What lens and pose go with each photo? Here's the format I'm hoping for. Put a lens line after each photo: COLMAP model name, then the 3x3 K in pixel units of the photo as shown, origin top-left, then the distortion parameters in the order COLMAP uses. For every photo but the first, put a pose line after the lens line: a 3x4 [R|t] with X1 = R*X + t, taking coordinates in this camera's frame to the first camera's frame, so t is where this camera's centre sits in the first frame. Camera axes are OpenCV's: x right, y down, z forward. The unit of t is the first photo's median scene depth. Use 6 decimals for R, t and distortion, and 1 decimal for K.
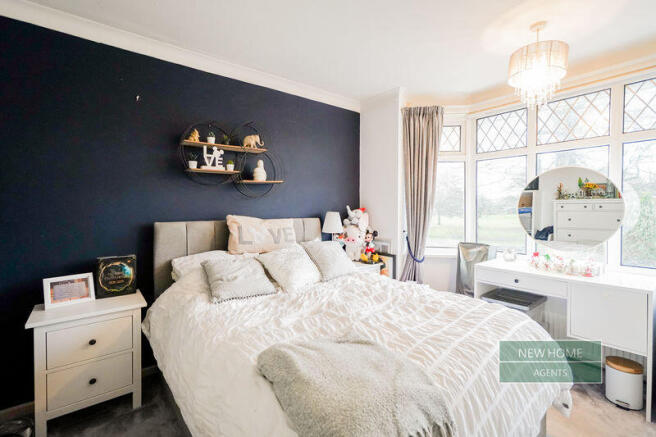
lens RADIAL K [[305.9, 0, 327.6], [0, 305.9, 214.7], [0, 0, 1]] dist [0.008459, 0.003215]
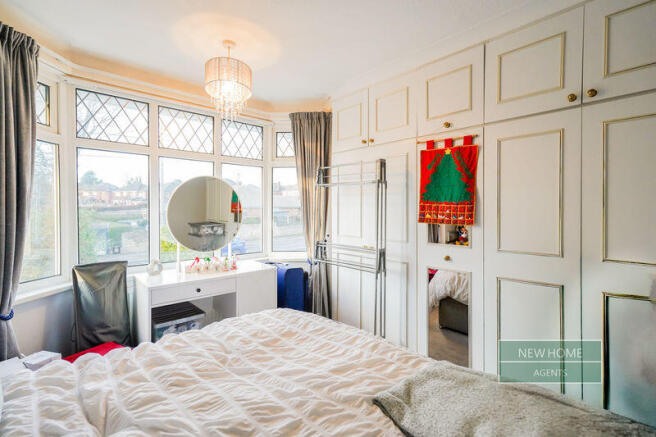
lens RADIAL K [[305.9, 0, 317.2], [0, 305.9, 209.7], [0, 0, 1]] dist [0.008459, 0.003215]
pose [[-0.068112, -0.012574, 0.997598, -0.551835], [0.014872, 0.999797, 0.013617, -0.067106], [-0.997567, 0.015764, -0.067911, 1.032394]]
